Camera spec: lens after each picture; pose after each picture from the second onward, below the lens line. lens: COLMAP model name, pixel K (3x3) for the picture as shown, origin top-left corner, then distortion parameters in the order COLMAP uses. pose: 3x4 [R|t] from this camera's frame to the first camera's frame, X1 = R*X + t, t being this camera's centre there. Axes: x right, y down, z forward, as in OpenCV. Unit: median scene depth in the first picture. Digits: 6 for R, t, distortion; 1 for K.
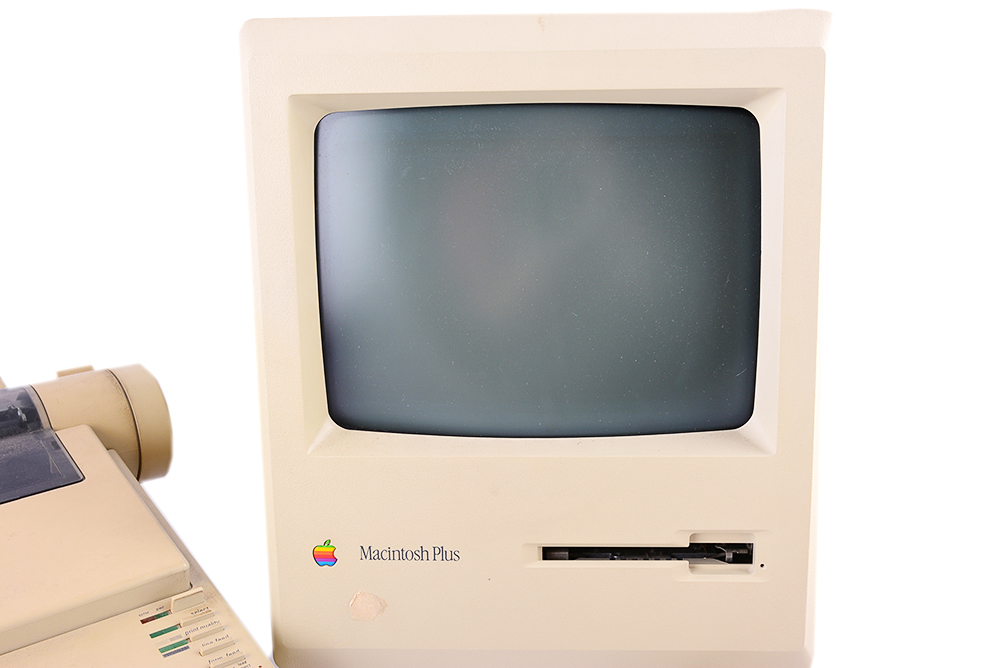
lens RADIAL K [[1163.1, 0, 500.0], [0, 1163.1, 334.0], [0, 0, 1]] dist [0.000671, -0.017225]
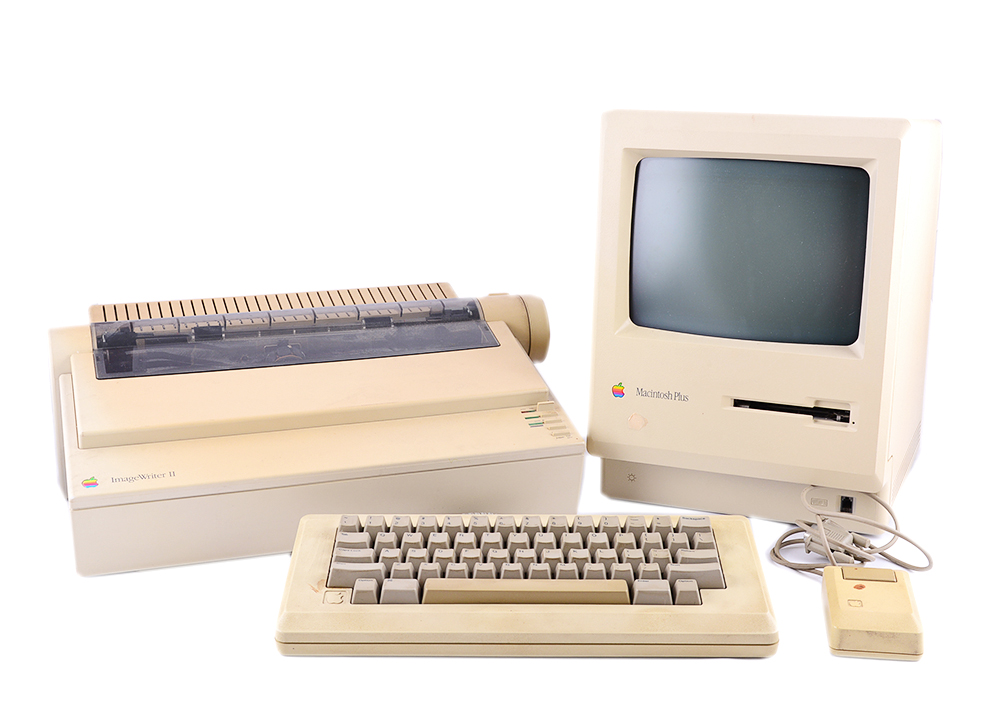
lens RADIAL K [[1268.9, 0, 500.0], [0, 1268.9, 357.0], [0, 0, 1]] dist [0.019711, 0.026329]
pose [[0.941647, 0.111498, -0.317601, 0.316880], [-0.118327, 0.992972, -0.002229, 0.164100], [0.315120, 0.039680, 0.948222, -1.013894]]
